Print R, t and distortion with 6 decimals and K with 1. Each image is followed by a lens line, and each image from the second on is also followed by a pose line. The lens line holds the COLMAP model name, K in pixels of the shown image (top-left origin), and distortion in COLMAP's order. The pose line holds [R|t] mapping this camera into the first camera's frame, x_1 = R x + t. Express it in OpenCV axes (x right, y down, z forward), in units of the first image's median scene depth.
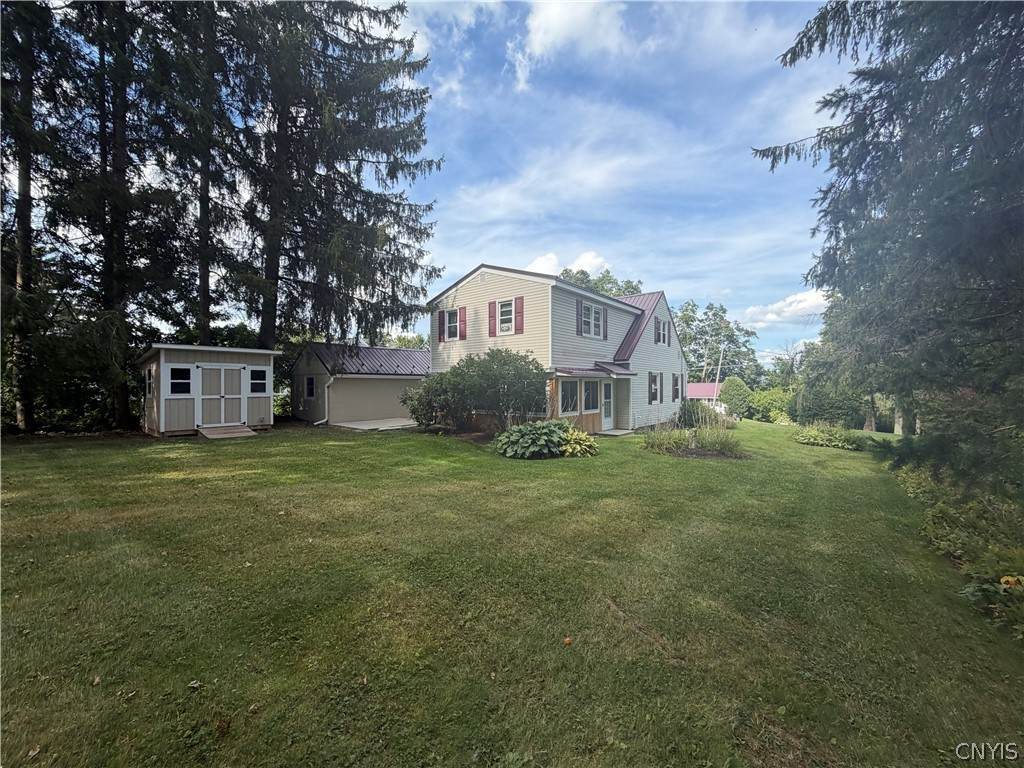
lens RADIAL K [[424.2, 0, 512.0], [0, 424.2, 384.0], [0, 0, 1]] dist [0.023564, -0.000300]
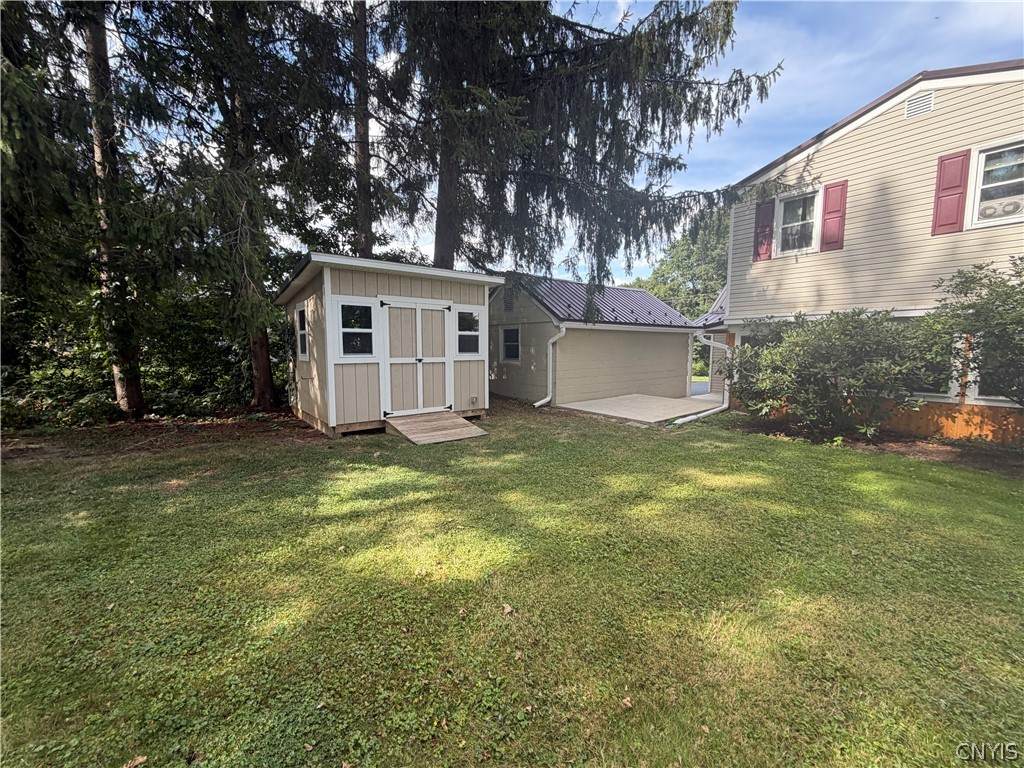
lens RADIAL K [[412.6, 0, 512.0], [0, 412.6, 384.0], [0, 0, 1]] dist [0.014050, -0.000016]
pose [[0.984123, 0.019306, -0.176437, -0.451728], [-0.002344, 0.995394, 0.095844, 0.008914], [0.177475, -0.093908, 0.979635, 0.486844]]
